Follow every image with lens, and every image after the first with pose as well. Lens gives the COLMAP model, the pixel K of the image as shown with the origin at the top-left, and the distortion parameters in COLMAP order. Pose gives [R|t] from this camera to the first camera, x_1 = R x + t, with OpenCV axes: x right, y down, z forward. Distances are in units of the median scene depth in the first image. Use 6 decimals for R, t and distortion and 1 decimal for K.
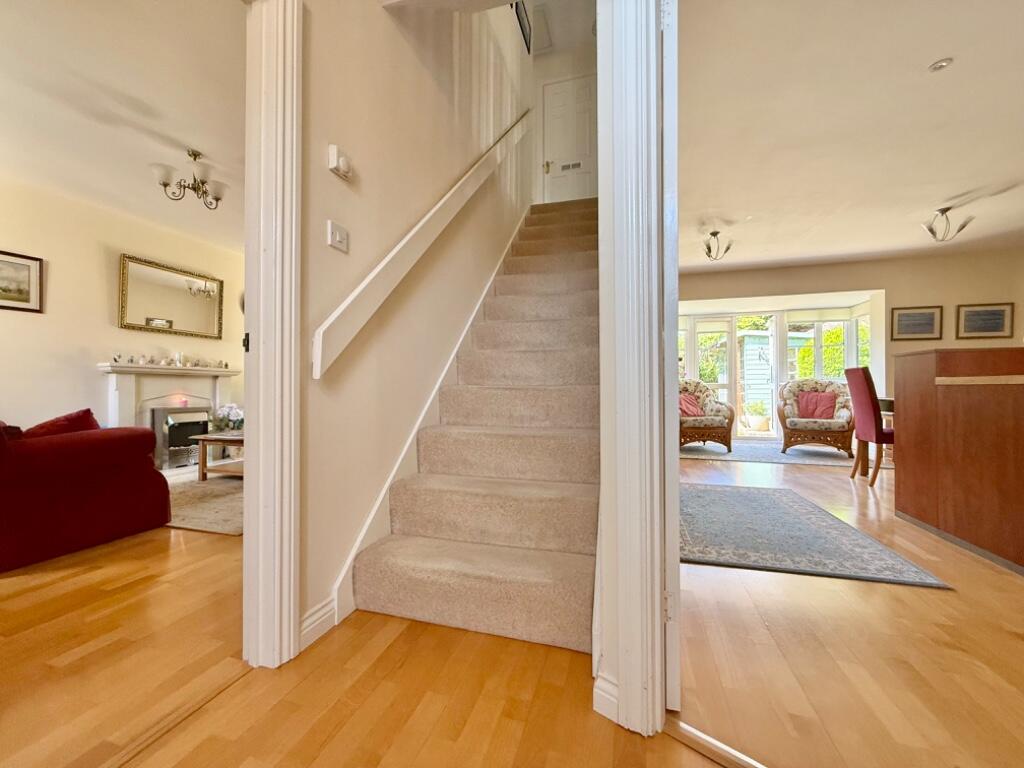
lens RADIAL K [[407.7, 0, 508.4], [0, 407.7, 384.7], [0, 0, 1]] dist [-0.000251, 0.000106]
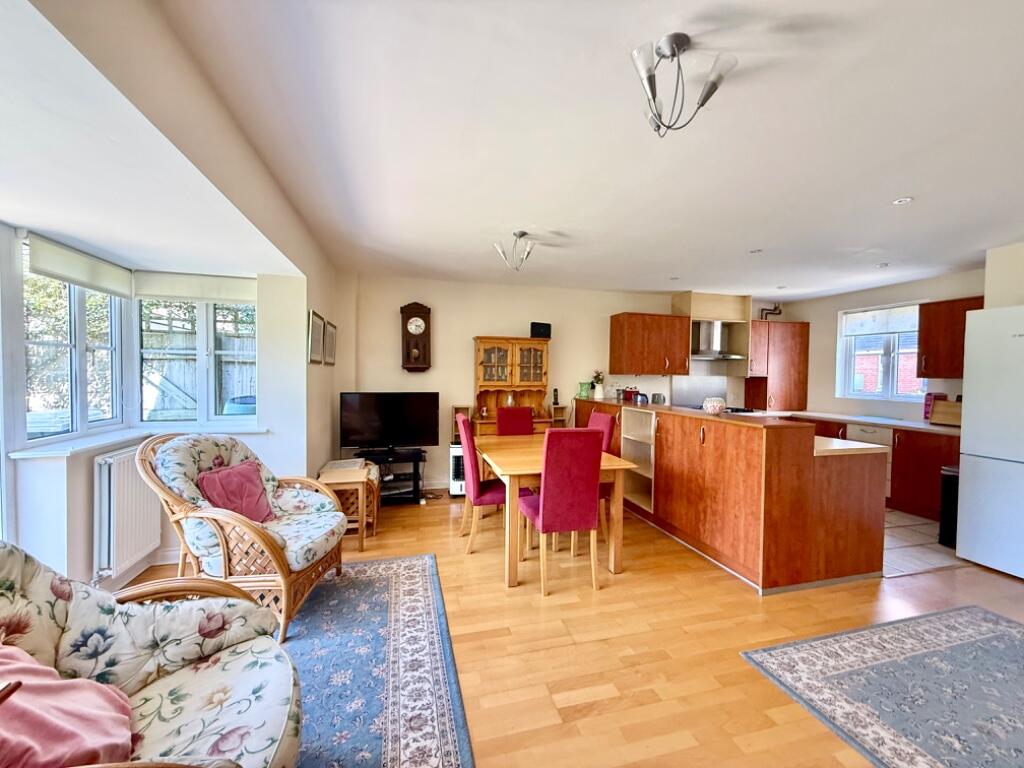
lens RADIAL K [[407.7, 0, 508.4], [0, 407.7, 384.7], [0, 0, 1]] dist [-0.000251, 0.000106]
pose [[-0.520309, -0.030052, 0.853449, 0.249579], [-0.021360, 0.999526, 0.022173, -0.094997], [-0.853711, -0.006693, -0.520705, 1.074669]]
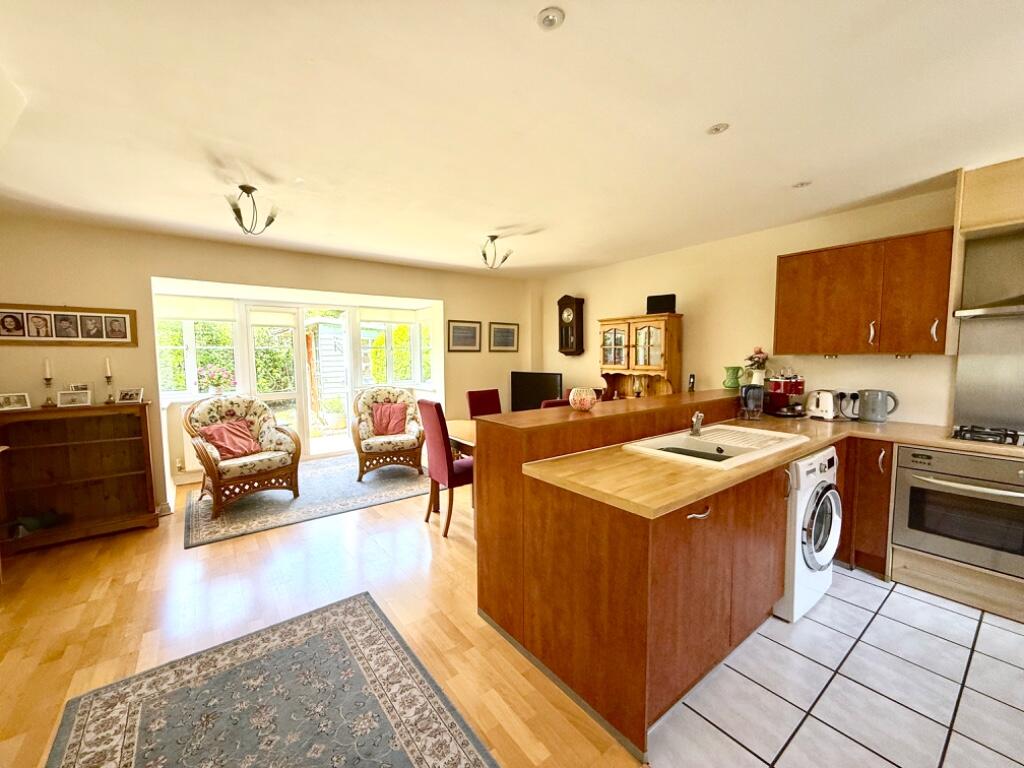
lens RADIAL K [[407.7, 0, 508.4], [0, 407.7, 384.7], [0, 0, 1]] dist [-0.000251, 0.000106]
pose [[0.589630, -0.065564, 0.805008, 0.192264], [-0.000141, 0.996691, 0.081279, -0.109583], [-0.807673, -0.048038, 0.587670, 0.266777]]
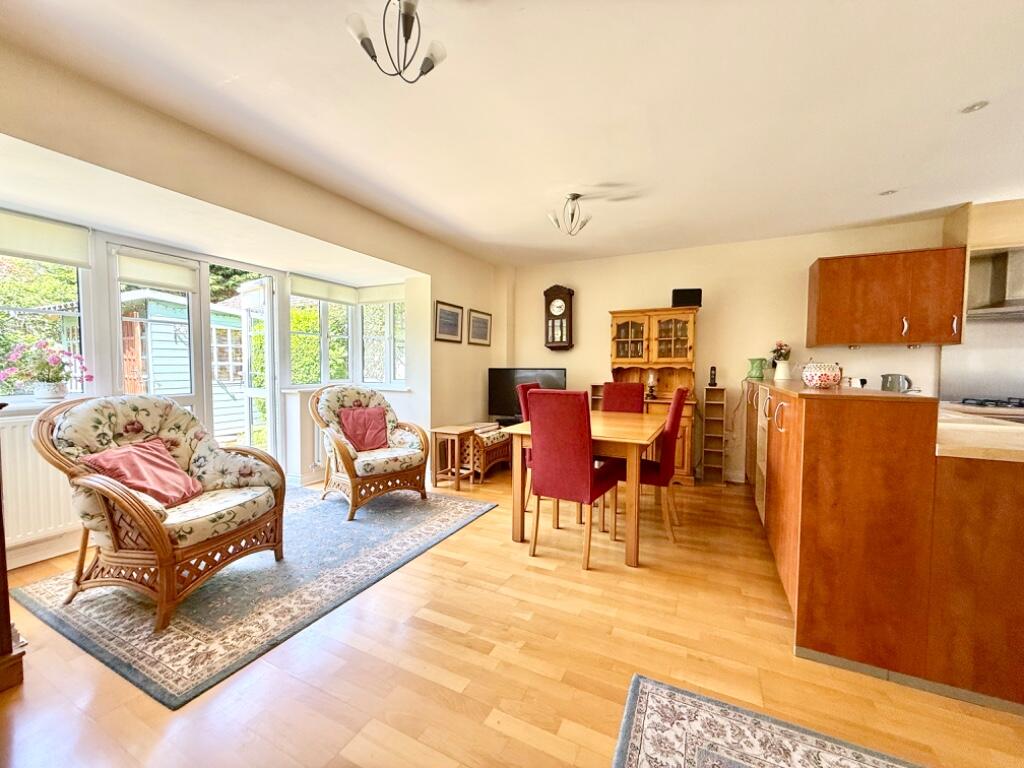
lens RADIAL K [[407.7, 0, 508.4], [0, 407.7, 384.7], [0, 0, 1]] dist [-0.000251, 0.000106]
pose [[0.170966, -0.041751, 0.984392, 0.153815], [-0.016289, 0.998845, 0.045193, -0.058893], [-0.985142, -0.023762, 0.170088, 0.718795]]
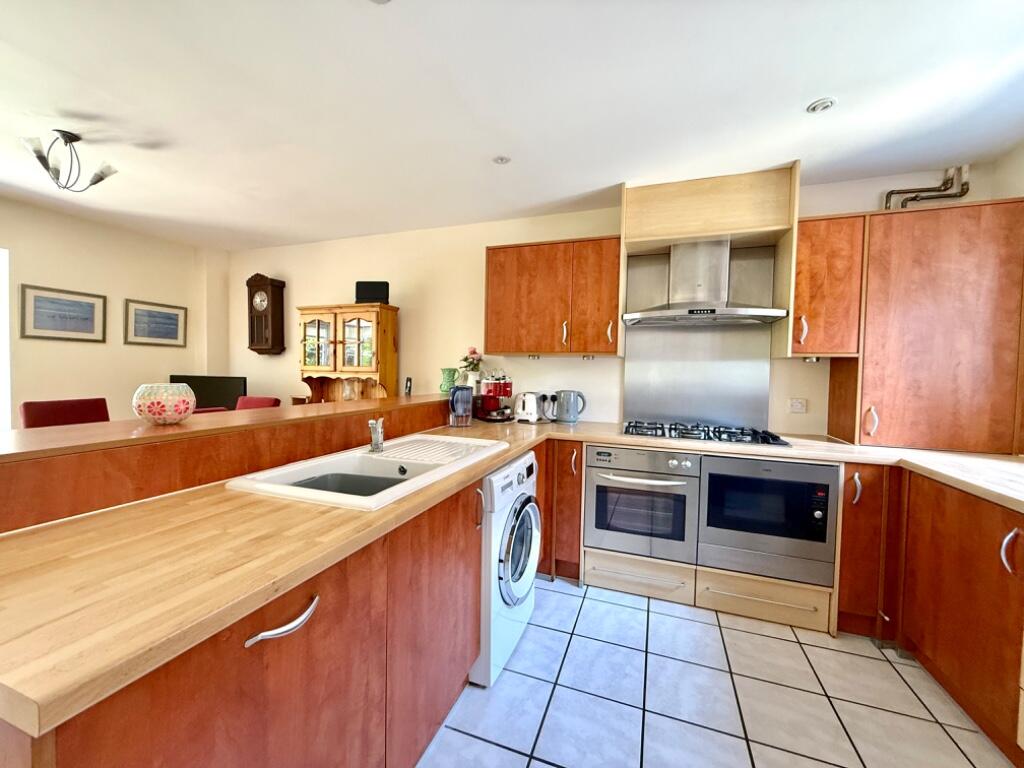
lens RADIAL K [[407.7, 0, 508.4], [0, 407.7, 384.7], [0, 0, 1]] dist [-0.000251, 0.000106]
pose [[0.057300, -0.034734, 0.997753, 0.373736], [-0.029762, 0.998891, 0.036483, -0.082813], [-0.997913, -0.031785, 0.056202, 0.240062]]
